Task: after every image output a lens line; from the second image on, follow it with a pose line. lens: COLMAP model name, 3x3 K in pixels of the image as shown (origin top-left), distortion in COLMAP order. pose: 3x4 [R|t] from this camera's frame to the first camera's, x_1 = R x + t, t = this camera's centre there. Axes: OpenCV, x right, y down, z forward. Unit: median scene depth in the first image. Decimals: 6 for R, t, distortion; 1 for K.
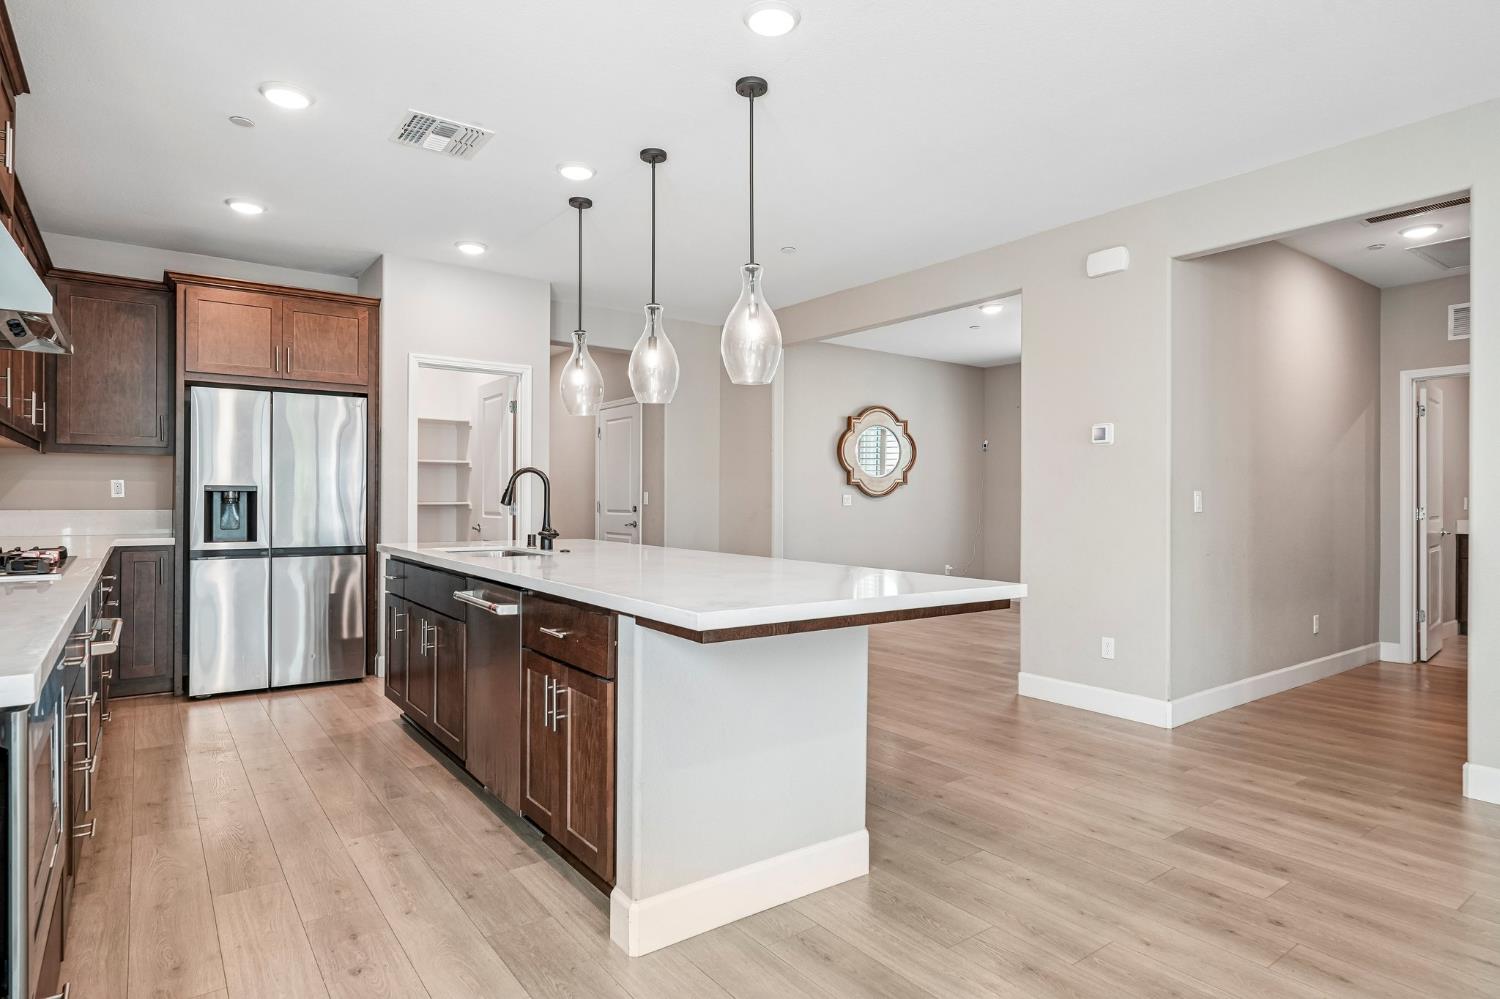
lens RADIAL K [[827.5, 0, 752.9], [0, 827.5, 497.2], [0, 0, 1]] dist [-0.005389, 0.000164]
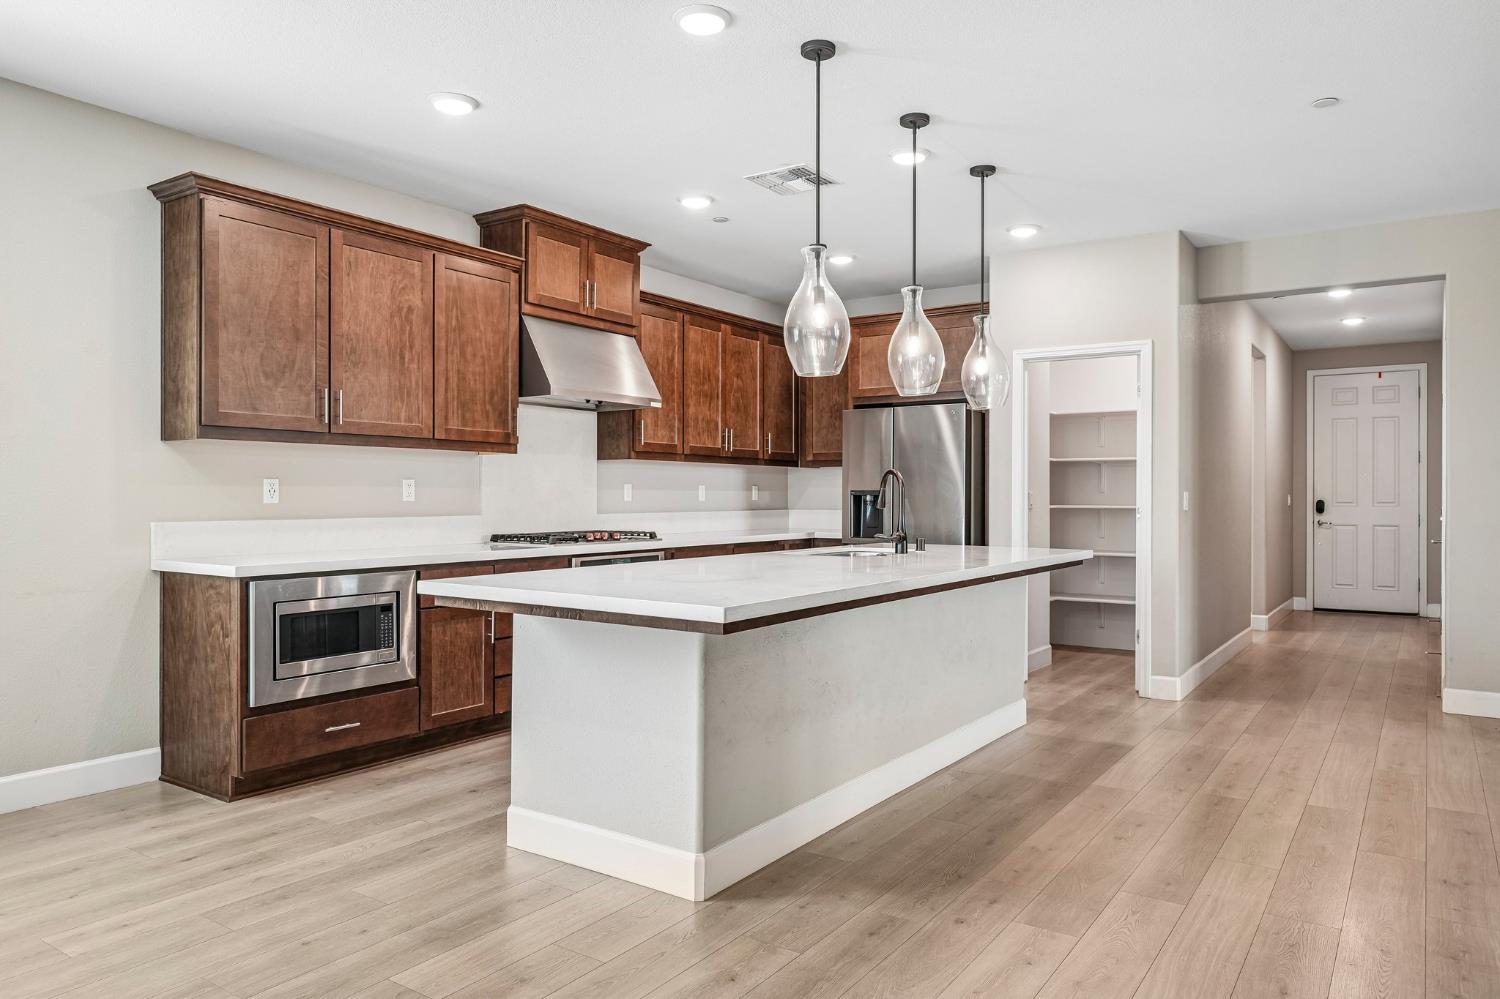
lens RADIAL K [[994.3, 0, 749.2], [0, 994.3, 497.2], [0, 0, 1]] dist [0.008120, -0.001658]
pose [[0.323818, -0.004357, -0.946109, 0.669098], [0.001549, 0.999990, -0.004075, 0.001398], [0.946118, -0.000146, 0.323822, 0.379034]]
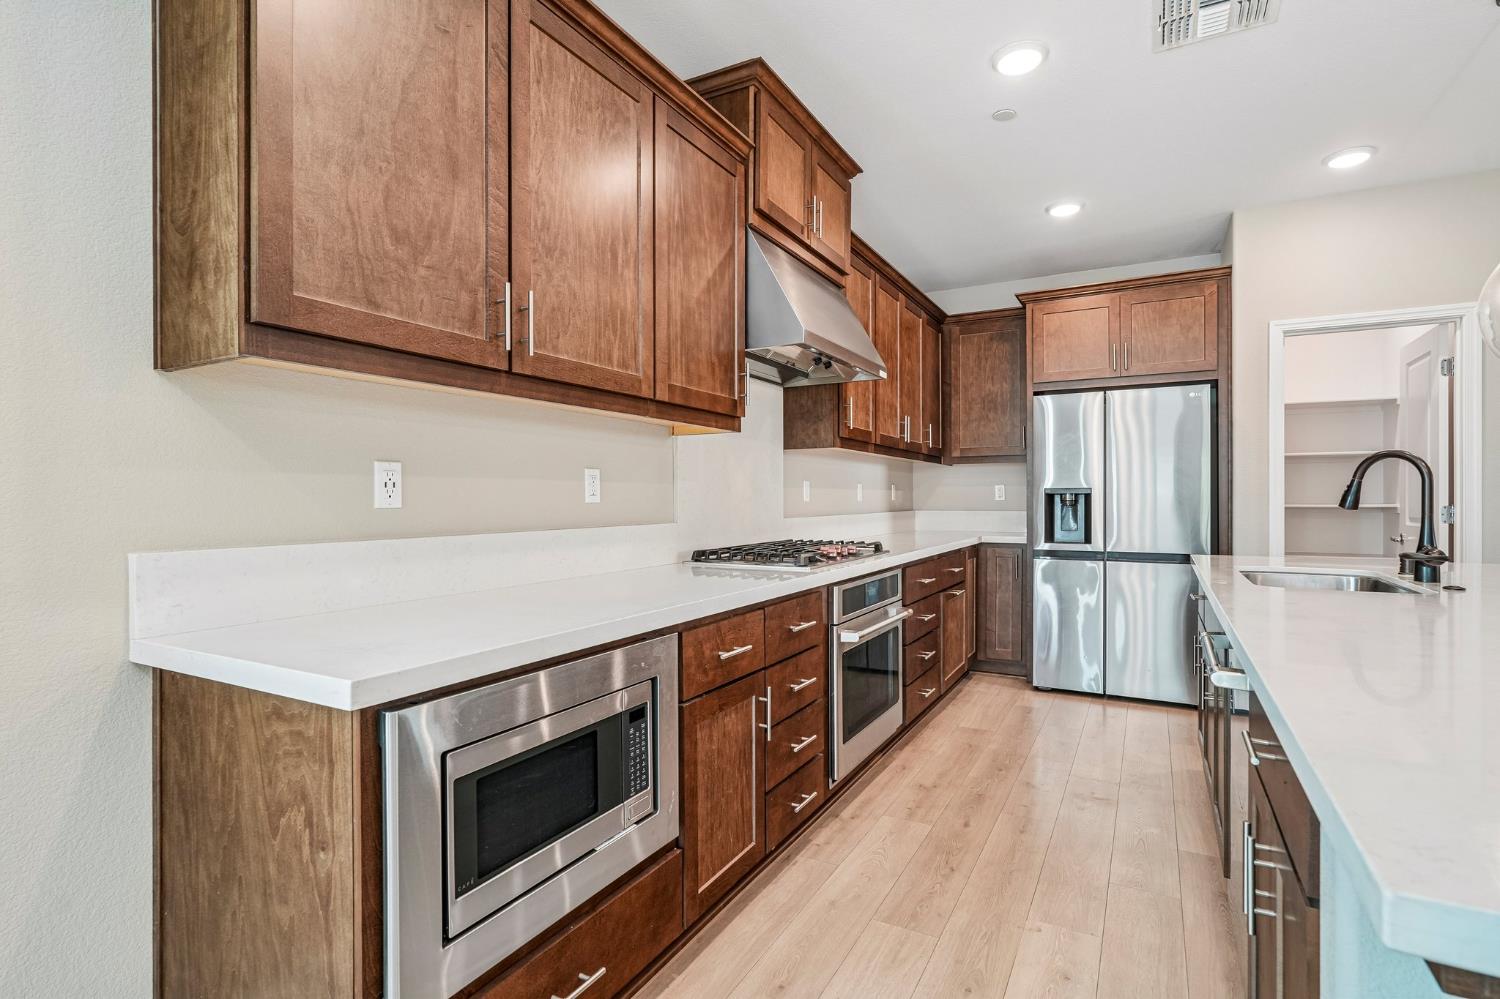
lens RADIAL K [[733.8, 0, 751.8], [0, 733.8, 500.2], [0, 0, 1]] dist [-0.005150, 0.003180]
pose [[0.417740, -0.004011, -0.908558, 0.030531], [0.005387, 0.999984, -0.001937, 0.000493], [0.908551, -0.004086, 0.417755, 0.266187]]
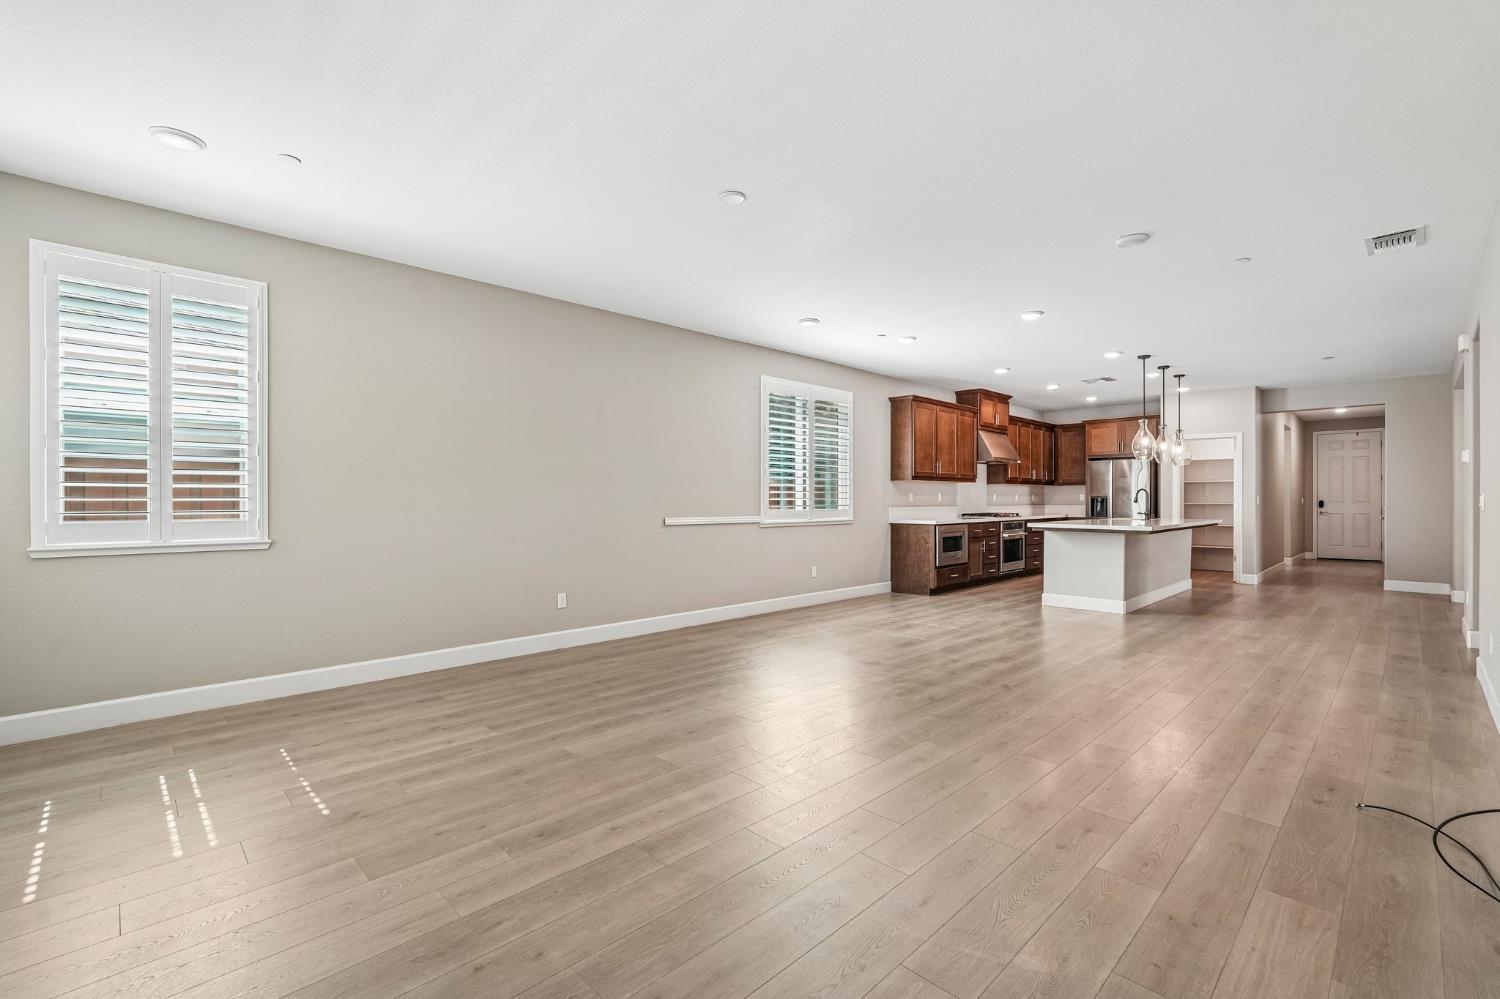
lens RADIAL K [[660.7, 0, 749.1], [0, 660.7, 500.8], [0, 0, 1]] dist [-0.005837, 0.001636]
pose [[0.139451, -0.003318, -0.990223, 1.373396], [0.002214, 0.999993, -0.003039, 0.005721], [0.990226, -0.001769, 0.139457, -0.451795]]
